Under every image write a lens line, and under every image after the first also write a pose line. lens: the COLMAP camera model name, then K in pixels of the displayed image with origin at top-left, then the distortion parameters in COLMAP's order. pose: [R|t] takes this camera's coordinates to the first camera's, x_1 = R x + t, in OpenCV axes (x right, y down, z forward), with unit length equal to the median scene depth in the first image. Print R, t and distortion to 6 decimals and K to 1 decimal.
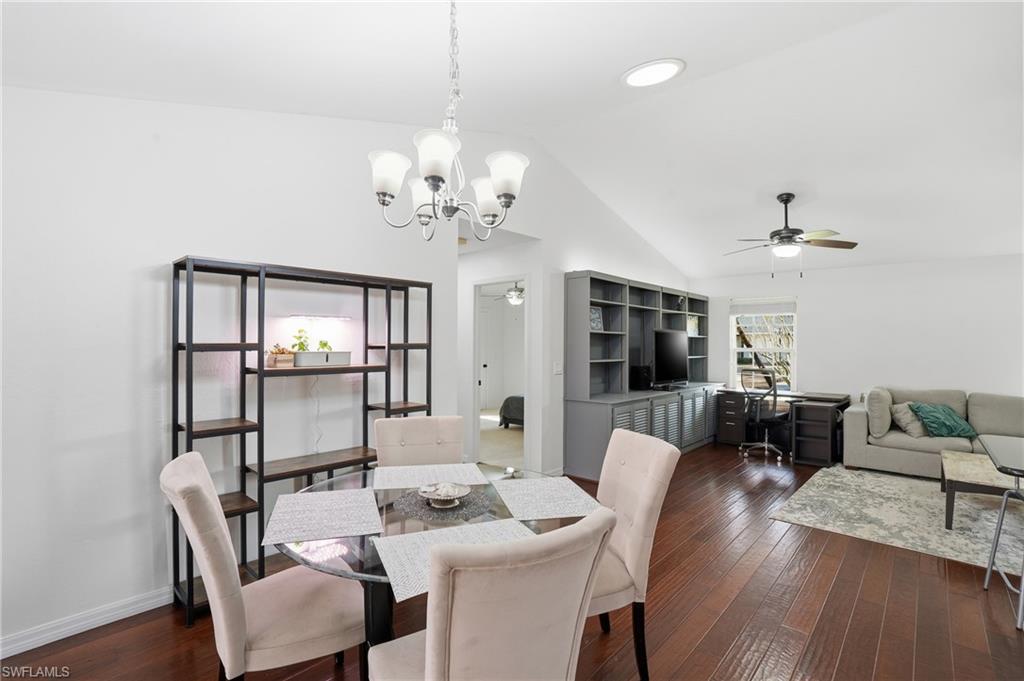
lens RADIAL K [[478.3, 0, 510.5], [0, 478.3, 337.7], [0, 0, 1]] dist [-0.070150, 0.025291]
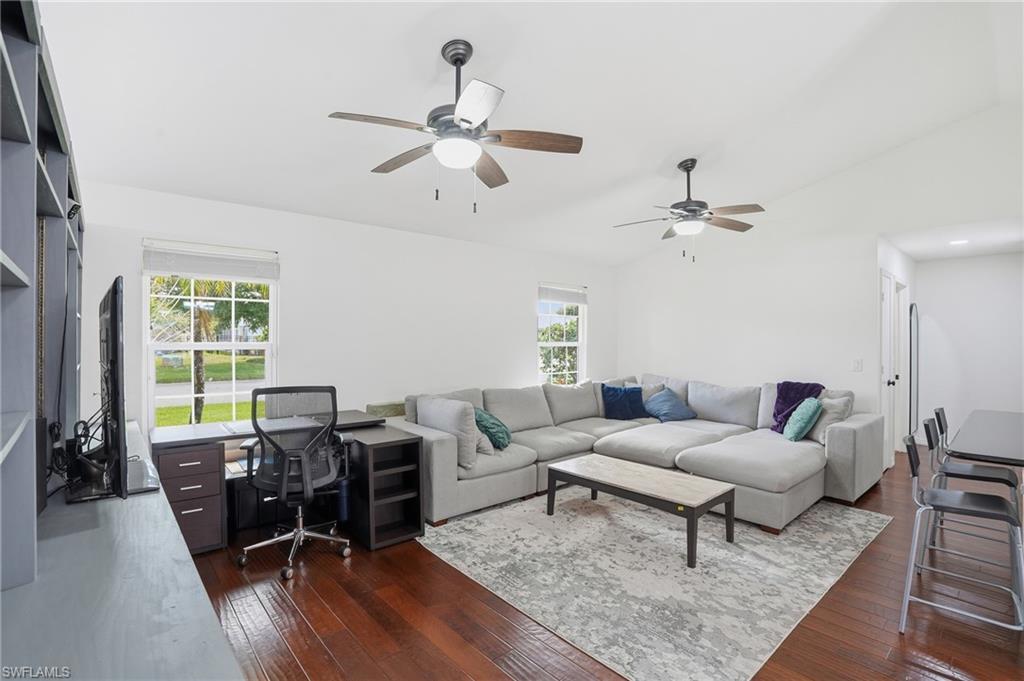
lens RADIAL K [[478.3, 0, 510.5], [0, 478.3, 337.7], [0, 0, 1]] dist [-0.070150, 0.025291]
pose [[0.100653, -0.005170, 0.994908, 0.102345], [-0.017567, 0.999821, 0.006973, 0.014484], [-0.994767, -0.018179, 0.100544, 1.123415]]
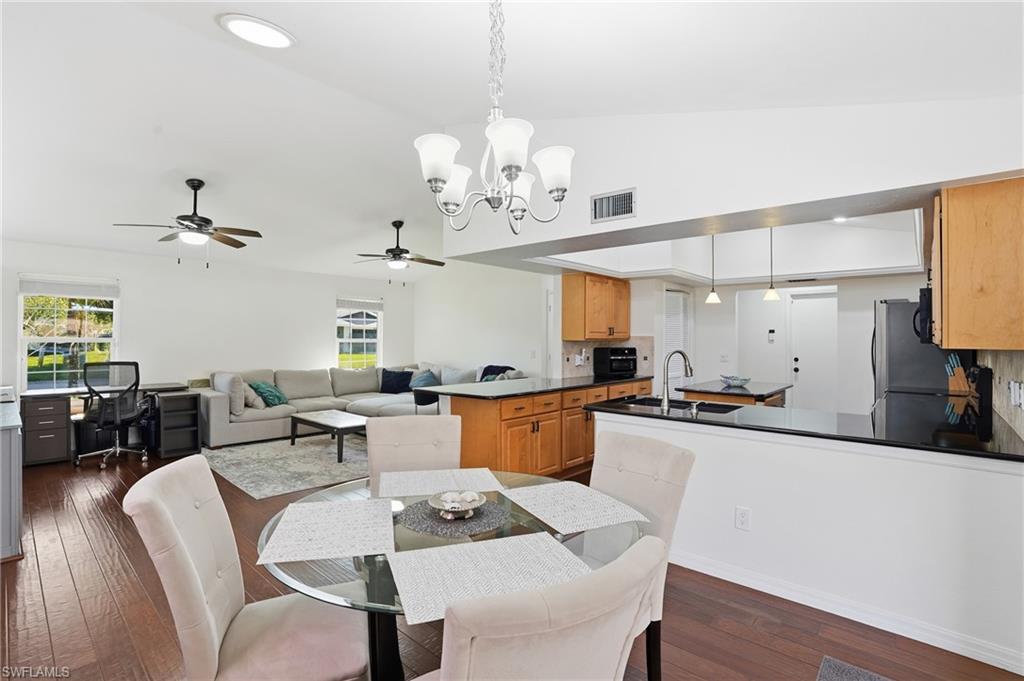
lens RADIAL K [[483.6, 0, 513.3], [0, 483.6, 336.4], [0, 0, 1]] dist [-0.067183, 0.025224]
pose [[-0.011612, -0.004084, 0.999924, -0.502354], [-0.019324, 0.999806, 0.003860, 0.003831], [-0.999746, -0.019278, -0.011689, 0.431862]]
